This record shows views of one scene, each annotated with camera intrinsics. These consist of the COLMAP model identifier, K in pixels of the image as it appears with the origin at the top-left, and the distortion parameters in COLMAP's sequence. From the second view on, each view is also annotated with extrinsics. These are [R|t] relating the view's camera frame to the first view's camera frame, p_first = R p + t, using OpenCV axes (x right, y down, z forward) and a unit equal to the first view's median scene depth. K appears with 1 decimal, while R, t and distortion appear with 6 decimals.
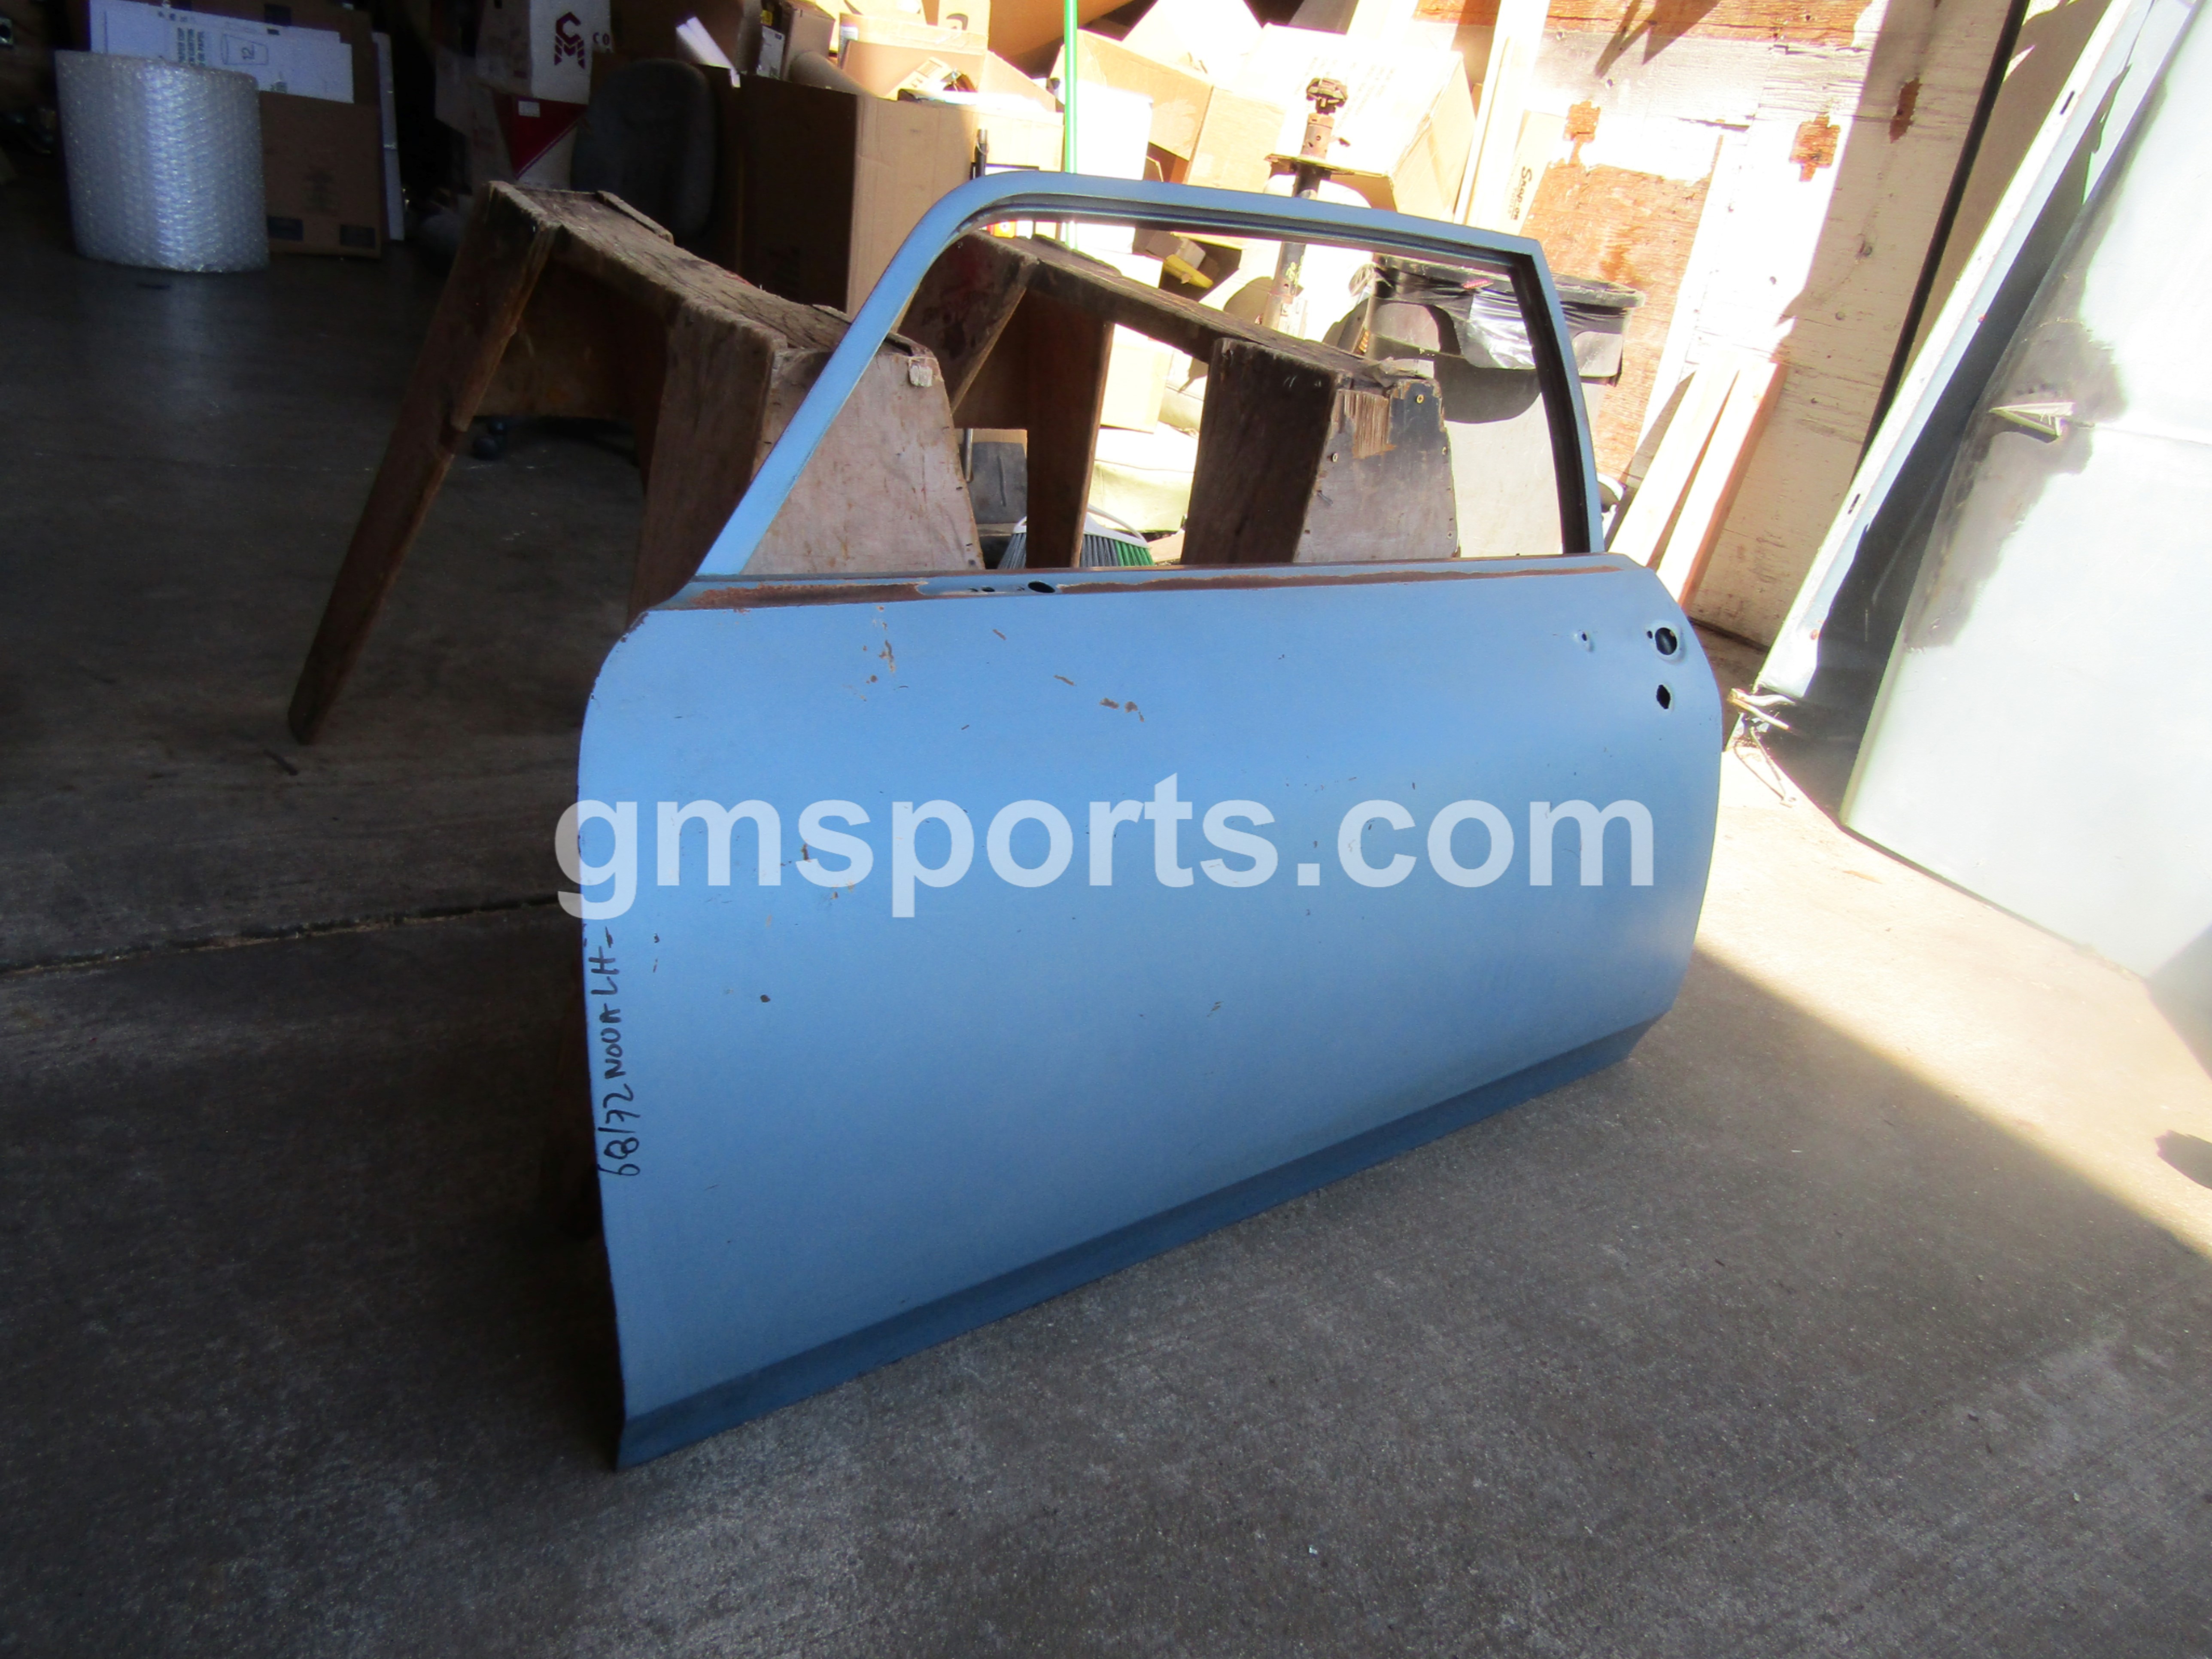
lens RADIAL K [[1627.7, 0, 1106.0], [0, 1627.7, 852.5], [0, 0, 1]] dist [-0.017523, 0.001601]
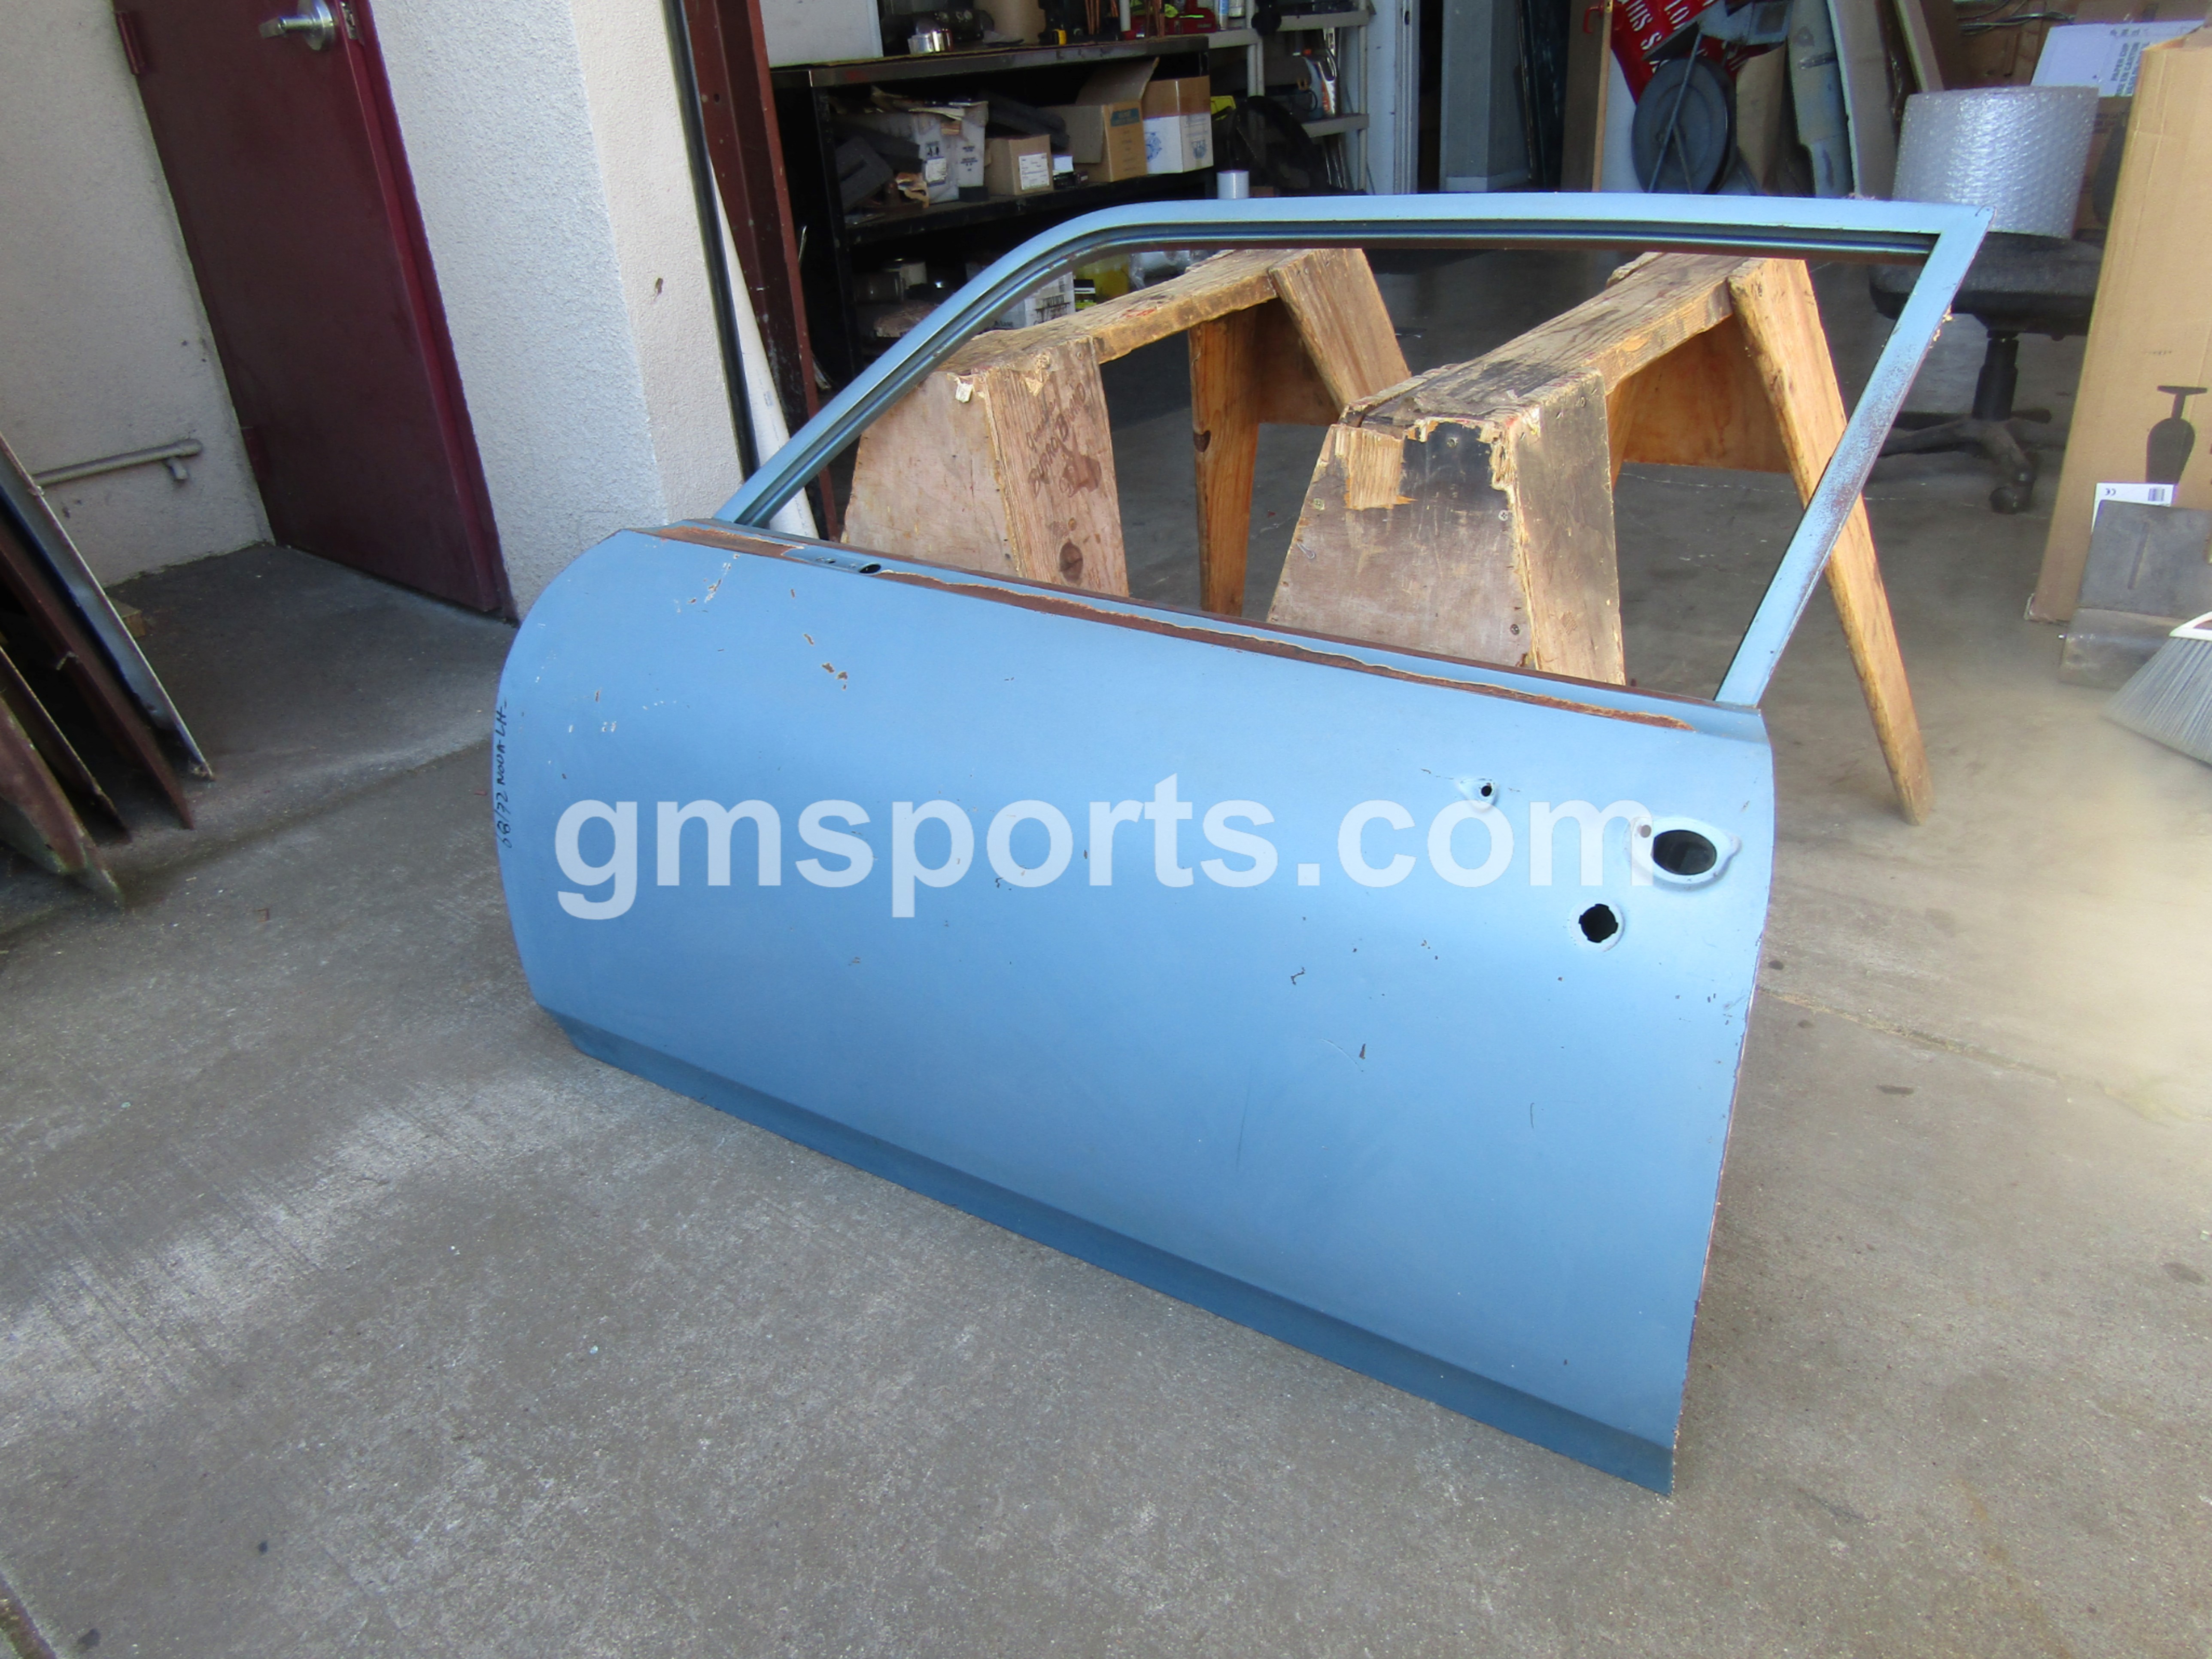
lens RADIAL K [[1627.7, 0, 1106.0], [0, 1627.7, 852.5], [0, 0, 1]] dist [-0.017523, 0.001601]
pose [[0.278393, 0.281456, -0.918303, 0.592869], [-0.296320, 0.934629, 0.196628, -0.129597], [0.913615, 0.217372, 0.343595, 0.404406]]
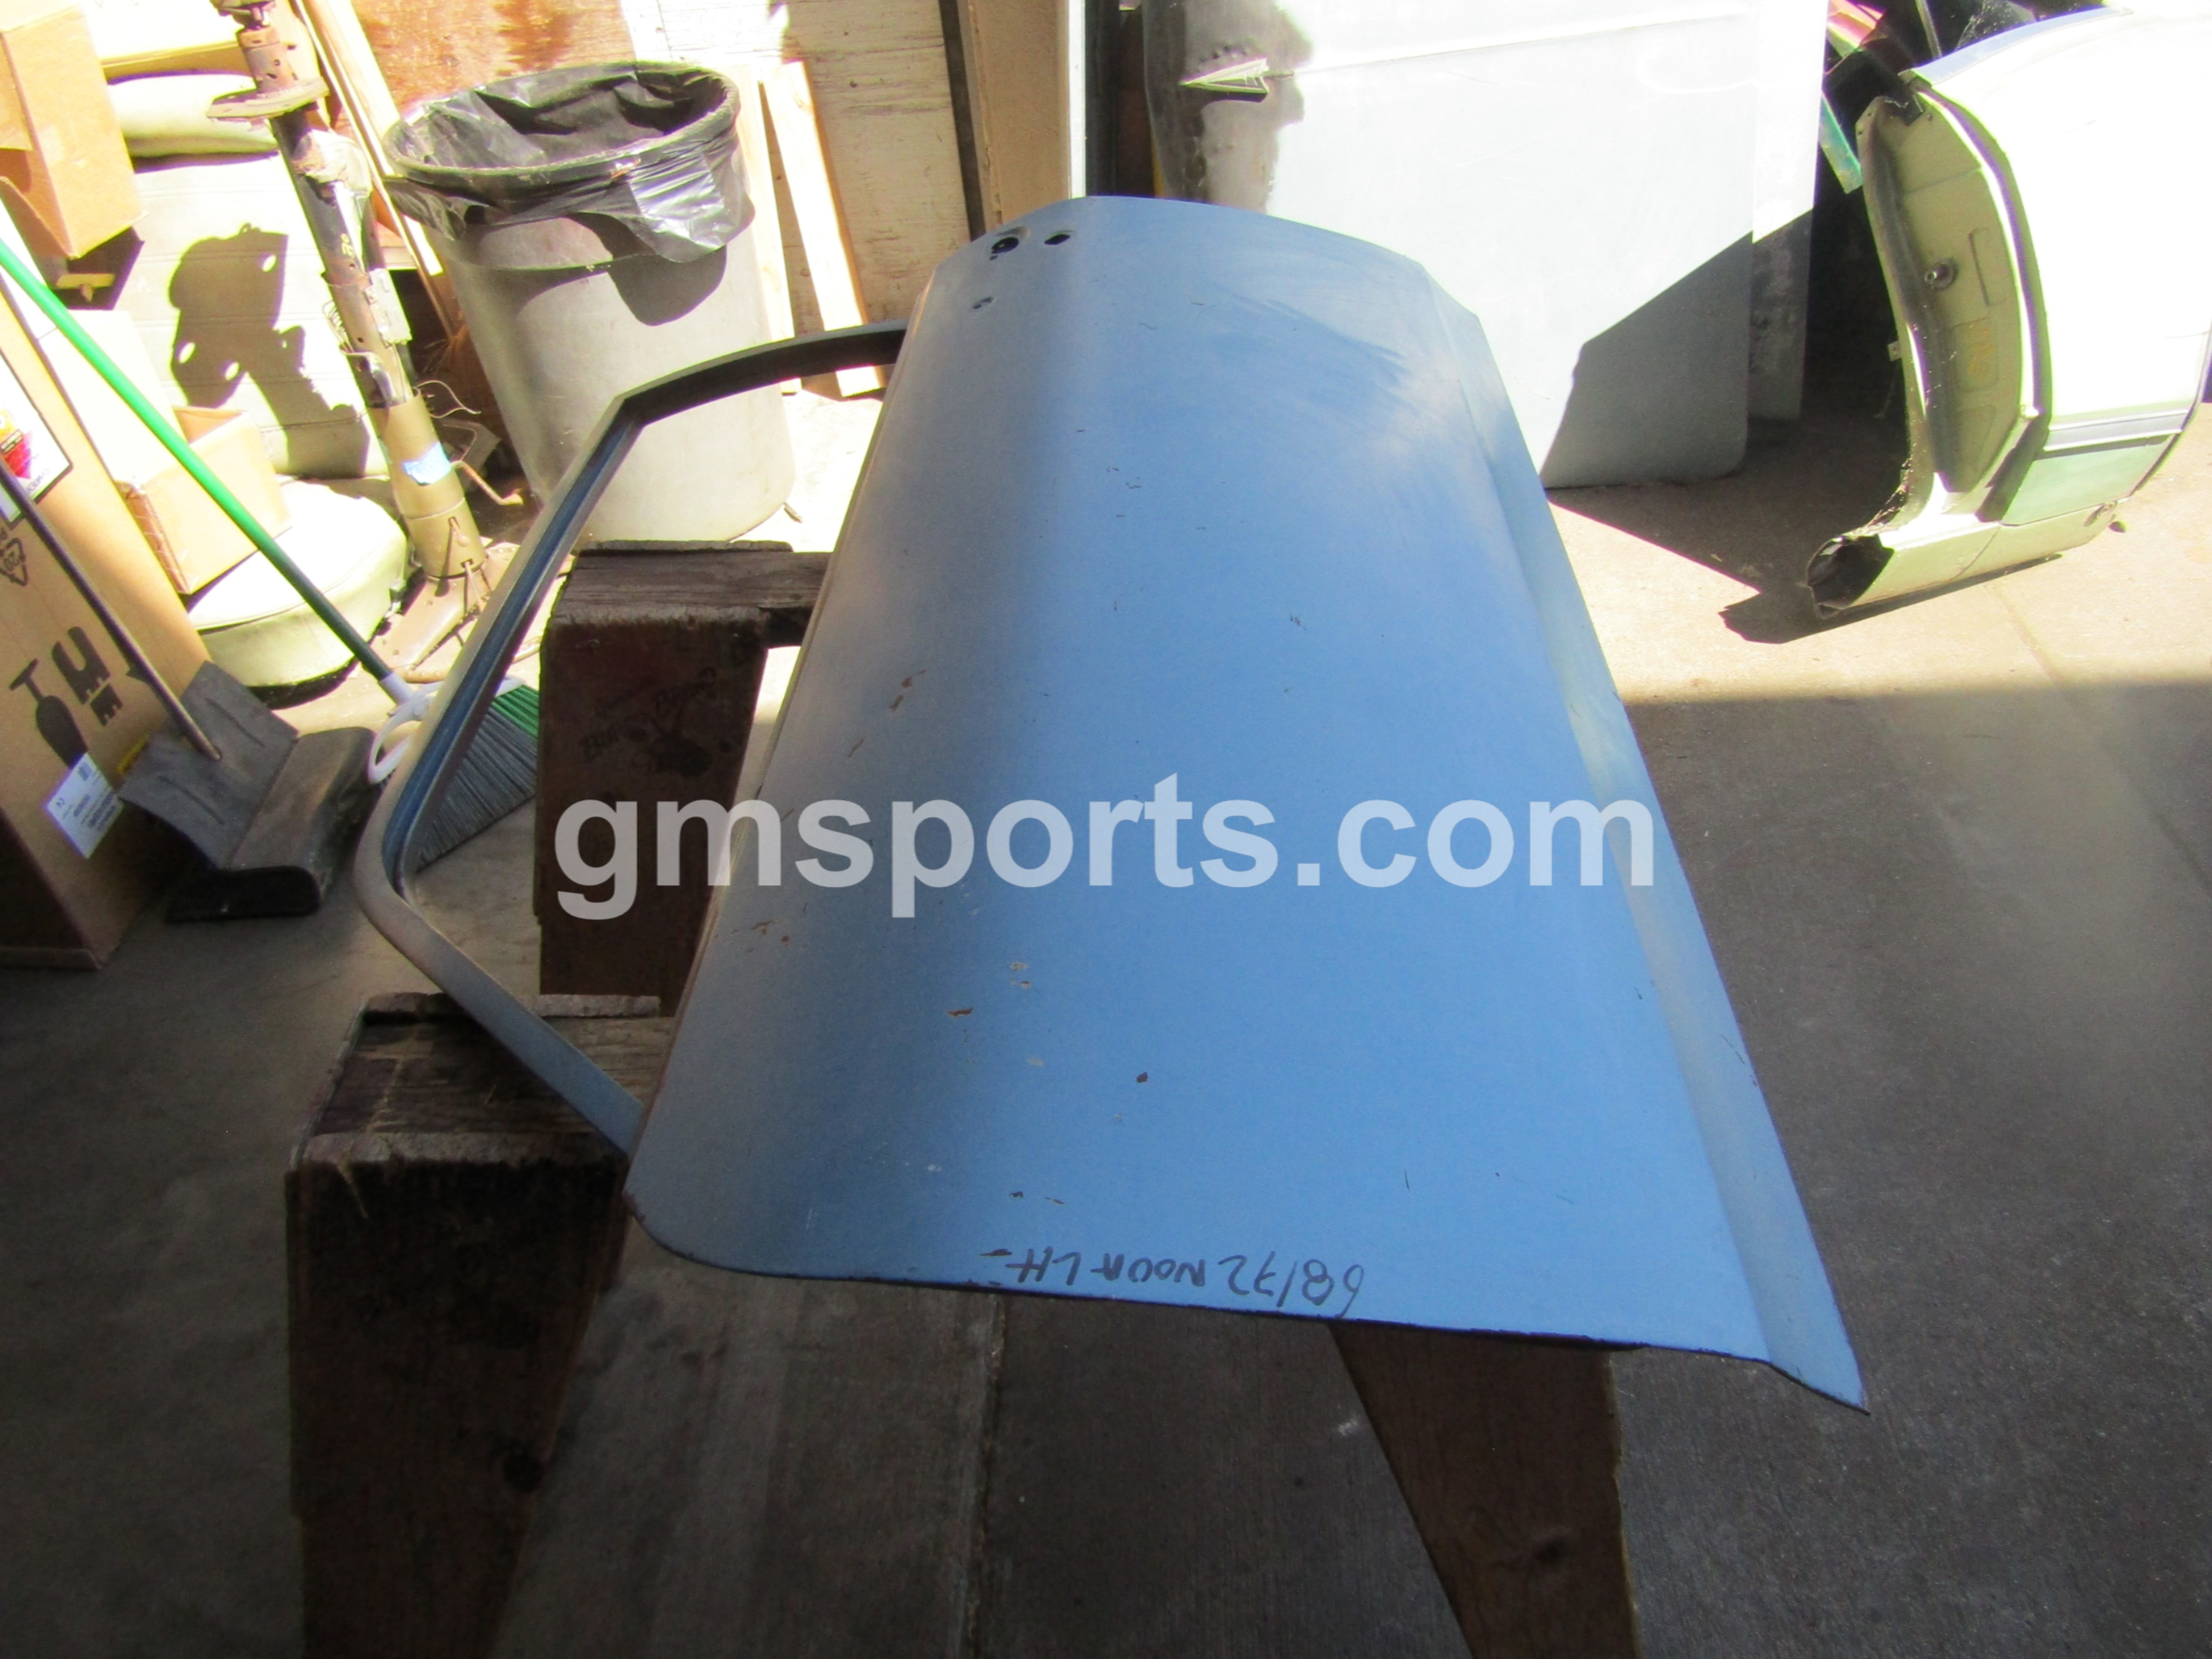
lens RADIAL K [[1596.9, 0, 1116.1], [0, 1596.9, 829.7], [0, 0, 1]] dist [-0.007996, 0.006531]
pose [[0.535623, -0.680166, 0.500482, -0.310434], [0.476015, 0.732720, 0.486345, -0.453975], [-0.697508, -0.022261, 0.716231, 0.307952]]
